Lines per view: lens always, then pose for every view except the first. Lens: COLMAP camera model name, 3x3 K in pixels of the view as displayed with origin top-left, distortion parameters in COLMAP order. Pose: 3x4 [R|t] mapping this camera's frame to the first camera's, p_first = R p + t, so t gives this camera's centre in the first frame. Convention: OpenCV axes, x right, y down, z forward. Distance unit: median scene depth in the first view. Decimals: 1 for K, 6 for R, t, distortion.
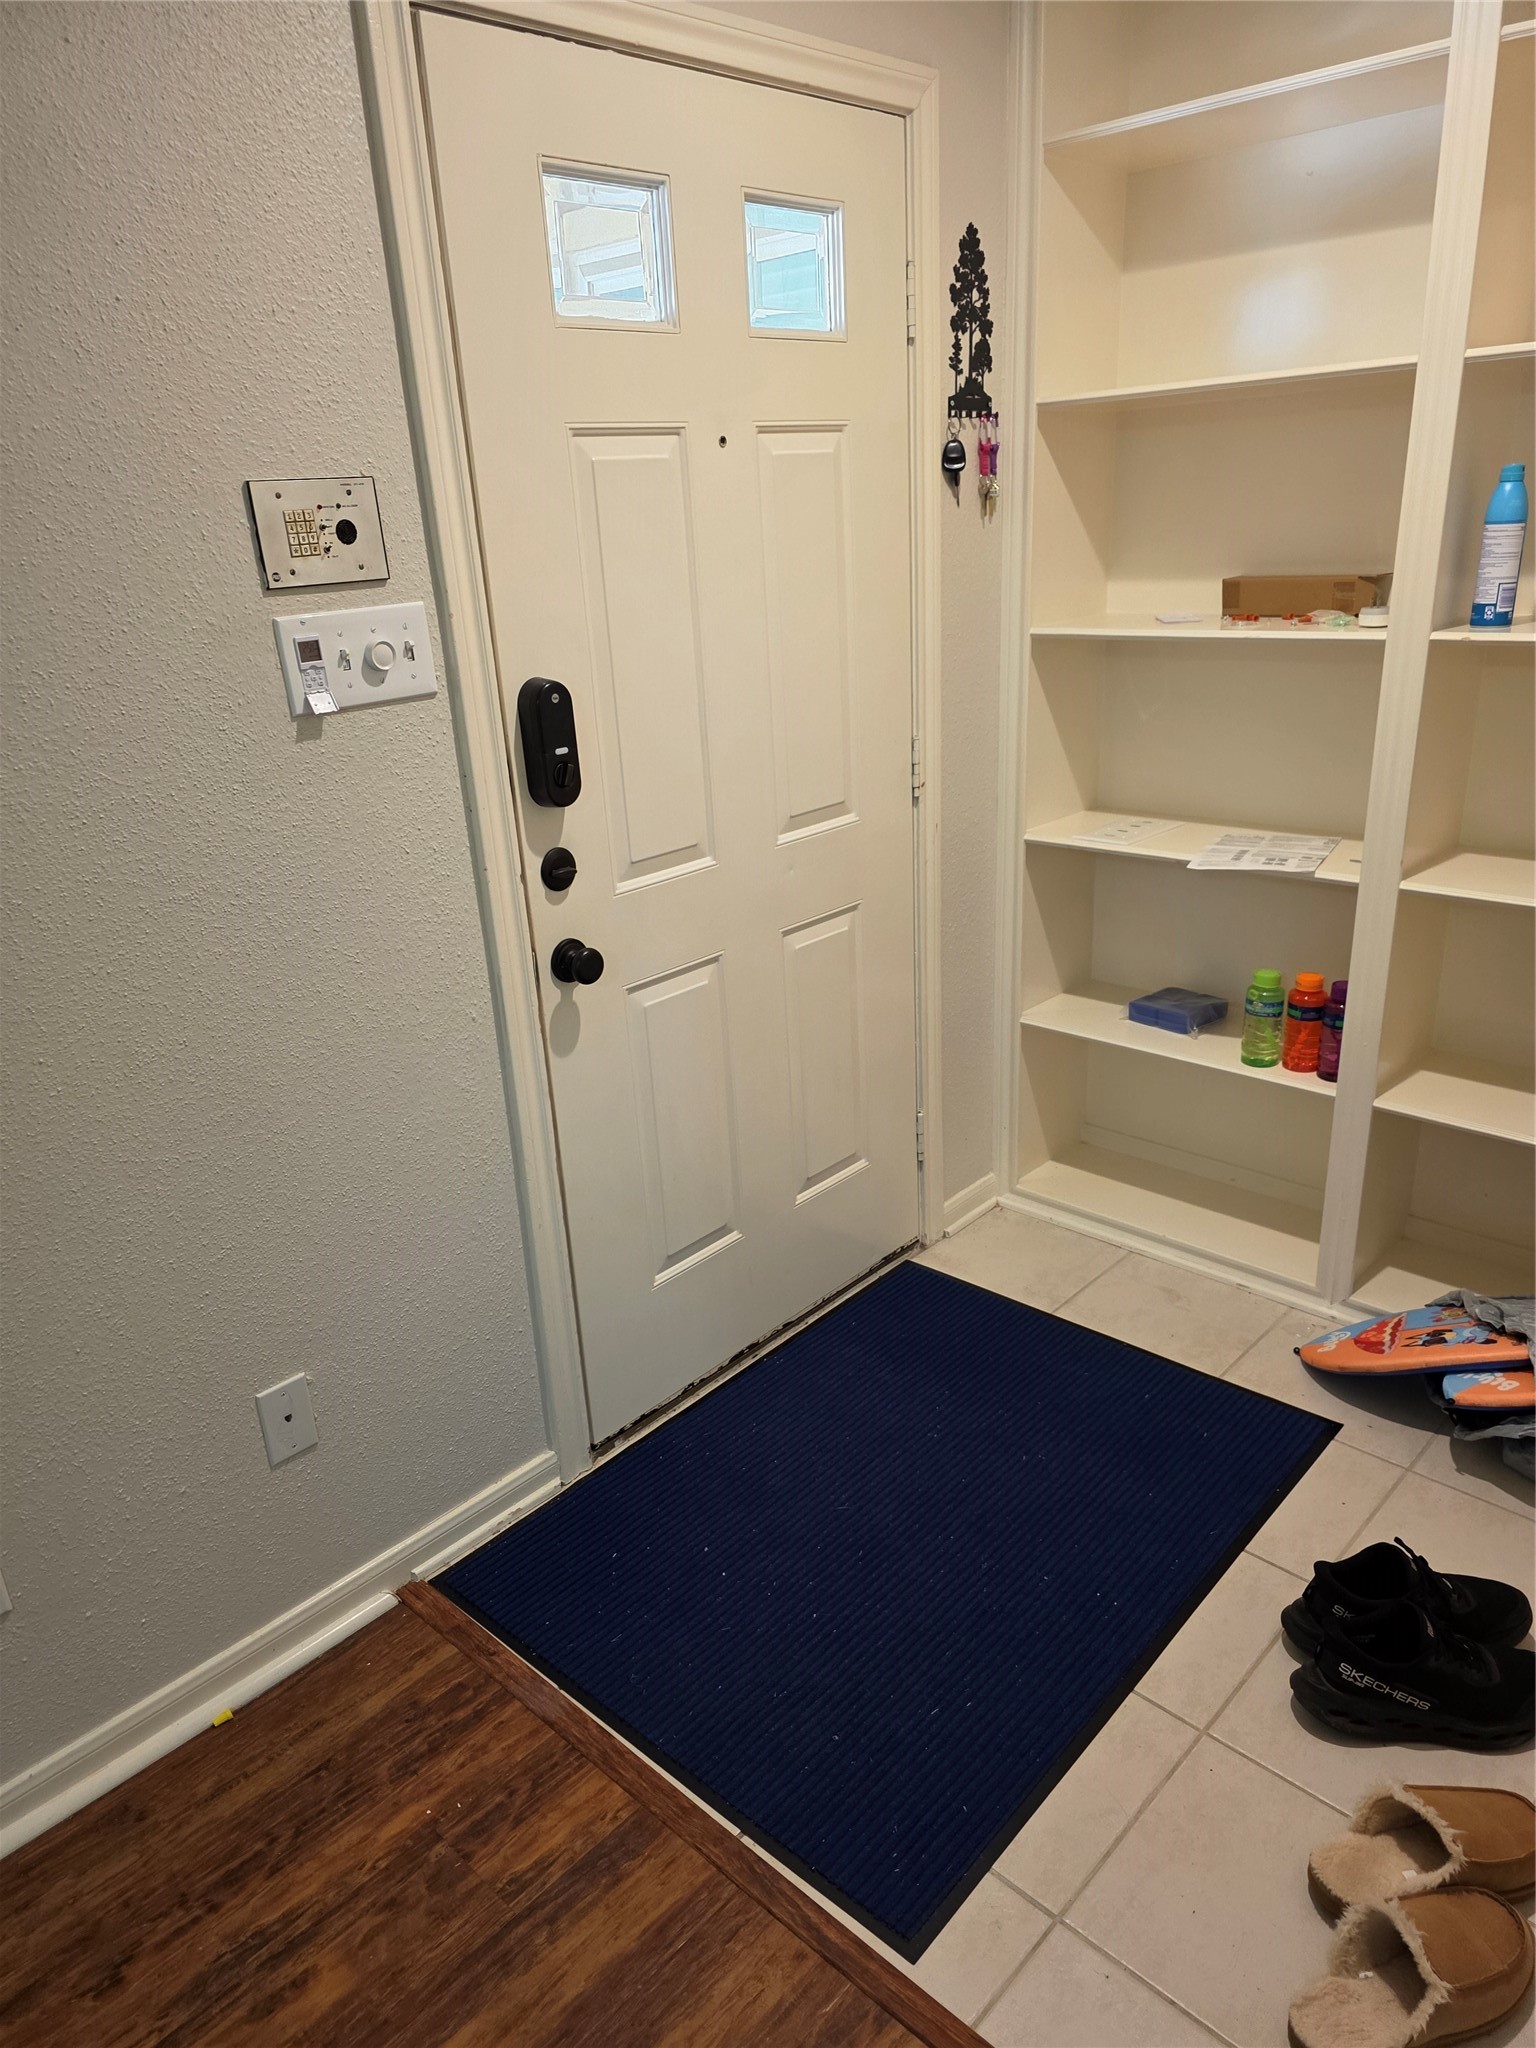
lens RADIAL K [[1389.6, 0, 713.2], [0, 1389.6, 944.9], [0, 0, 1]] dist [0.034083, -0.040844]
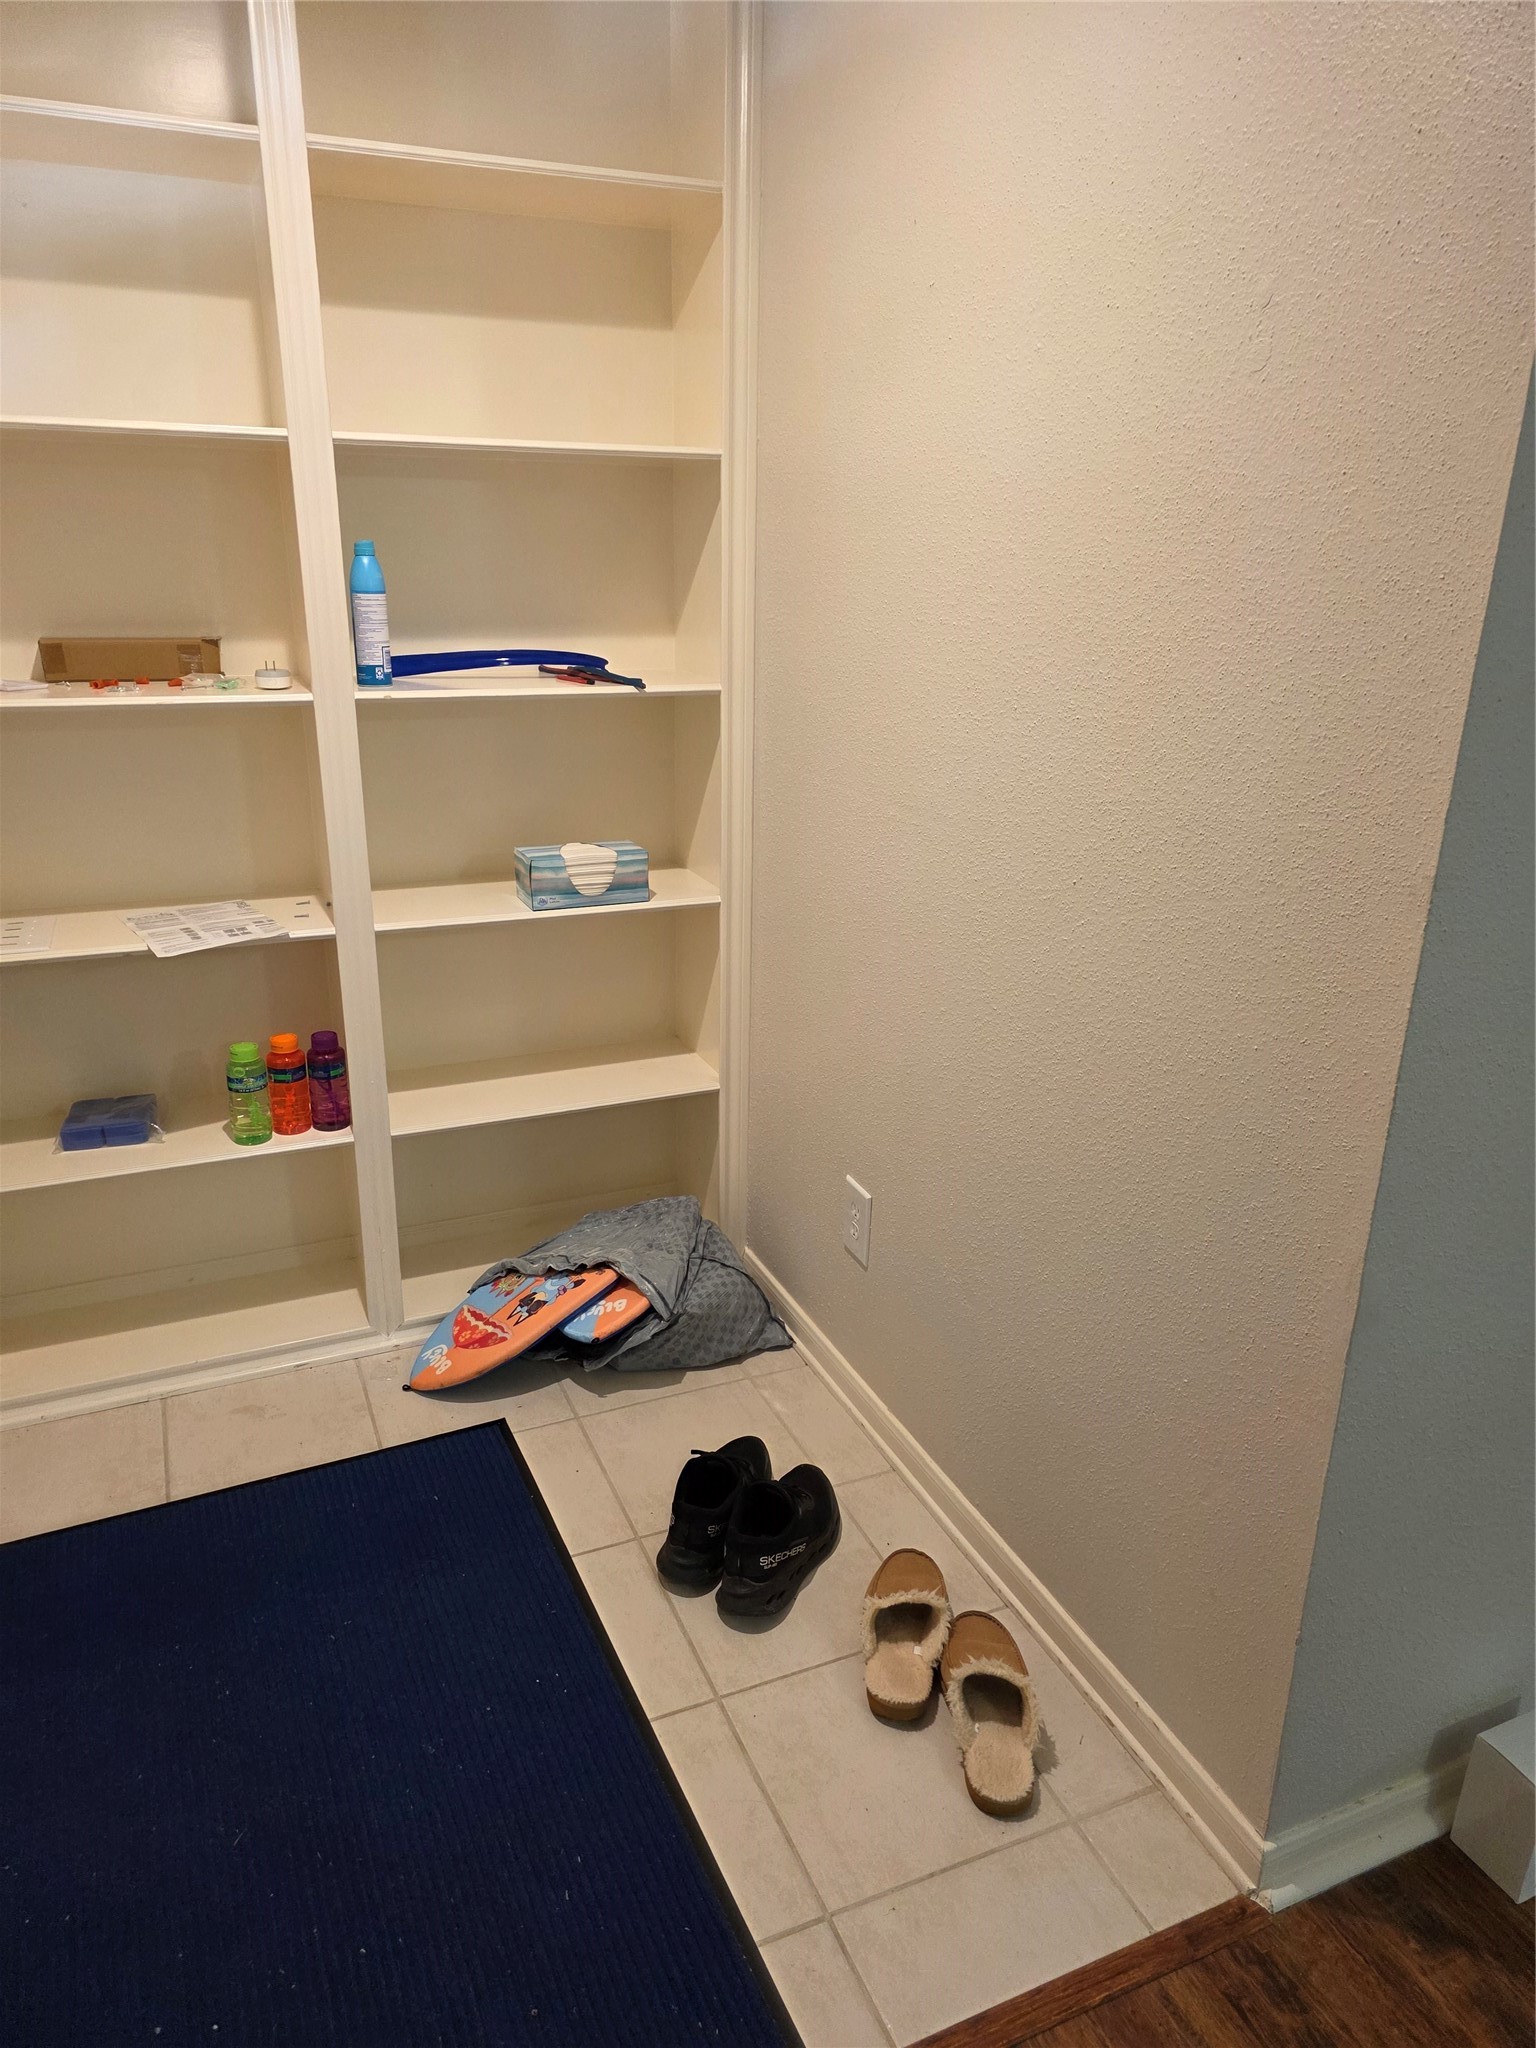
lens RADIAL K [[1389.6, 0, 713.2], [0, 1389.6, 944.9], [0, 0, 1]] dist [0.034083, -0.040844]
pose [[0.370017, -0.194351, 0.908469, -0.358034], [0.231714, 0.966275, 0.112342, -0.084334], [-0.899665, 0.168936, 0.402572, 0.323736]]
